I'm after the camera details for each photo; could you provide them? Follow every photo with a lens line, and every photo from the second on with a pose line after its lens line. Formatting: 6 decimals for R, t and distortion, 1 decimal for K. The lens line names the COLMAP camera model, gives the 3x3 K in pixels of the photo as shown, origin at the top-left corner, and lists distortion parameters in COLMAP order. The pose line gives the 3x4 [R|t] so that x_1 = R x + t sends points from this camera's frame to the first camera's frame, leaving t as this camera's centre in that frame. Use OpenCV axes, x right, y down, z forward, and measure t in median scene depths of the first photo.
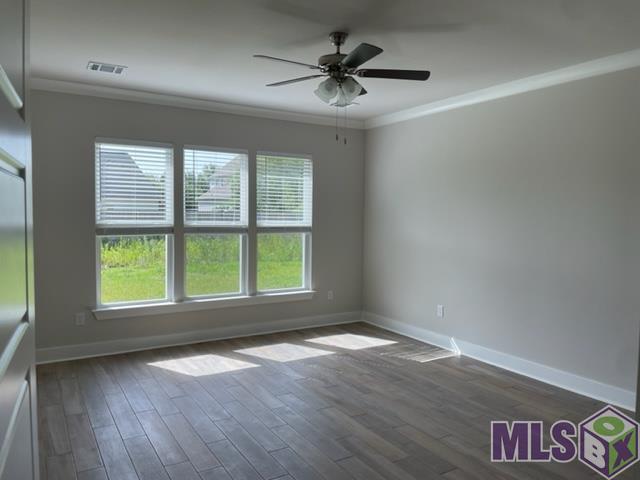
lens RADIAL K [[484.1, 0, 322.8], [0, 484.1, 239.6], [0, 0, 1]] dist [0.058461, -0.006078]
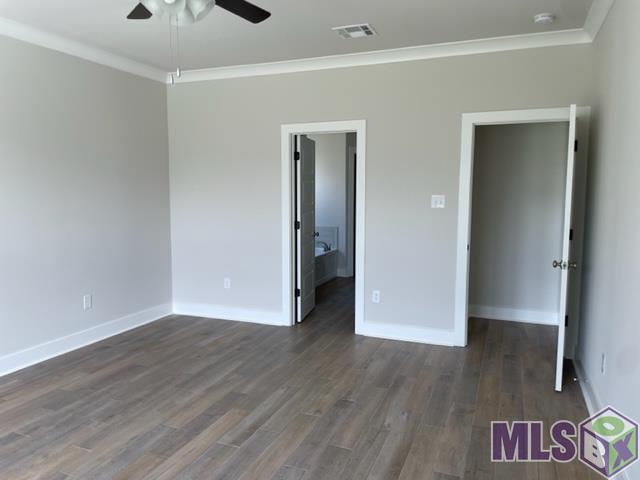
lens RADIAL K [[484.1, 0, 323.1], [0, 484.1, 239.0], [0, 0, 1]] dist [0.058461, -0.006078]
pose [[-0.608104, -0.090697, 0.788660, -0.620818], [0.031146, 0.989962, 0.137862, -0.052952], [-0.793247, 0.108398, -0.599174, 1.198093]]
